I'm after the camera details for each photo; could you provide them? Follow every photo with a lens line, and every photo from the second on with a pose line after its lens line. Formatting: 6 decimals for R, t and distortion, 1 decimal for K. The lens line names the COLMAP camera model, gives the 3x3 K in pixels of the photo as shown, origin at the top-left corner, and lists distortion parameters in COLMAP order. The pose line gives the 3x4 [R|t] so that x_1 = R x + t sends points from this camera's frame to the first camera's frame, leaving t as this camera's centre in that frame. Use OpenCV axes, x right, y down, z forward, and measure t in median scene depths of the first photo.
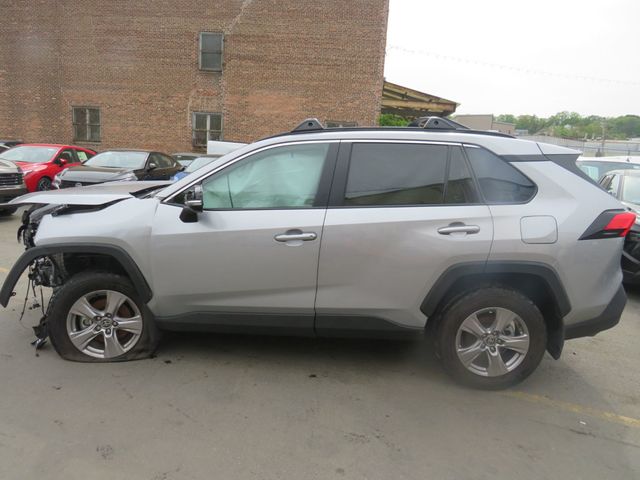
lens RADIAL K [[474.0, 0, 320.0], [0, 474.0, 240.0], [0, 0, 1]] dist [-0.042029, -0.002437]
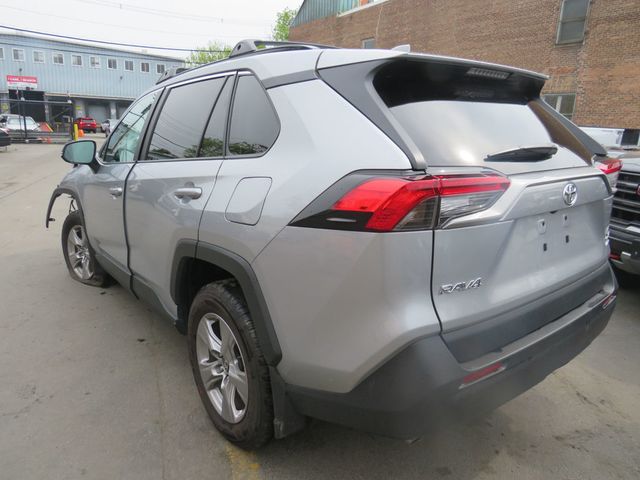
lens RADIAL K [[482.9, 0, 320.0], [0, 482.9, 240.0], [0, 0, 1]] dist [-0.061420, 0.052640]
pose [[0.635232, 0.134091, -0.760592, 0.180931], [-0.132276, 0.989150, 0.063911, -0.004186], [0.760910, 0.060010, 0.646077, 0.126230]]
